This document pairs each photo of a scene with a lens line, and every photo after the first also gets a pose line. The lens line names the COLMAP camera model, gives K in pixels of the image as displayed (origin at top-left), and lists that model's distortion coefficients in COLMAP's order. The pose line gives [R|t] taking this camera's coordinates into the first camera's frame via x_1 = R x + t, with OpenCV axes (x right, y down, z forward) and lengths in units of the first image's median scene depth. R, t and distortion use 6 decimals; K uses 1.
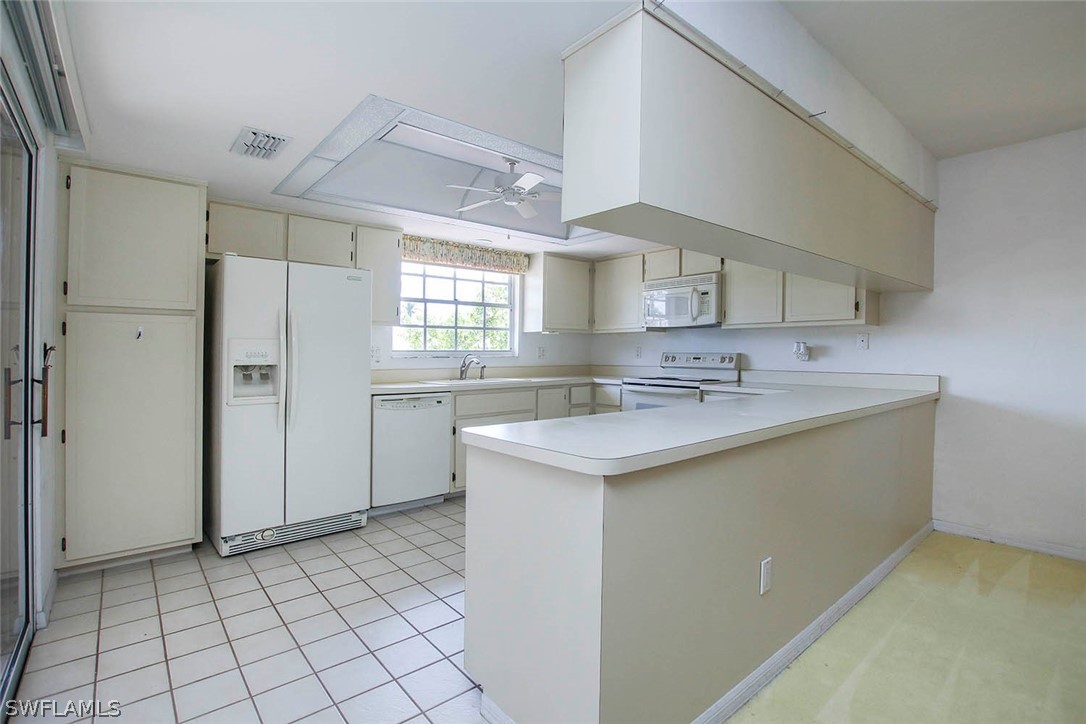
lens RADIAL K [[503.2, 0, 542.1], [0, 503.2, 335.3], [0, 0, 1]] dist [-0.033684, 0.004138]
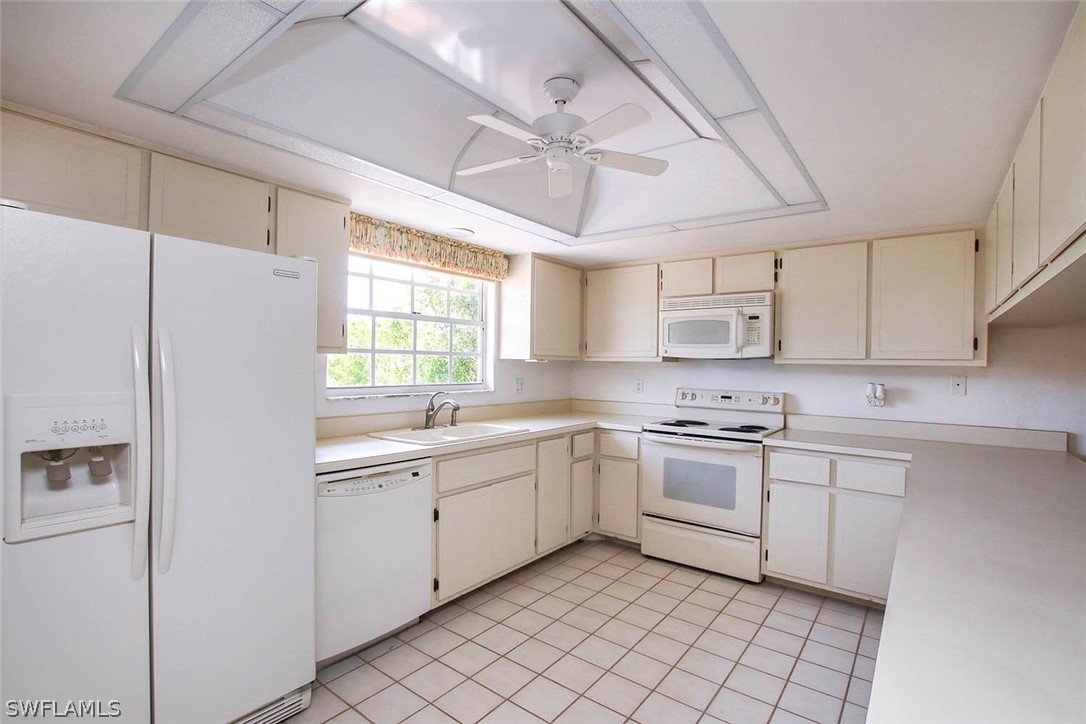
lens RADIAL K [[503.2, 0, 543.6], [0, 503.2, 366.9], [0, 0, 1]] dist [-0.033684, 0.004138]
pose [[0.976783, 0.012631, 0.213859, -0.156280], [-0.021076, 0.999083, 0.037257, -0.027668], [-0.213192, -0.040899, 0.976154, 0.291664]]
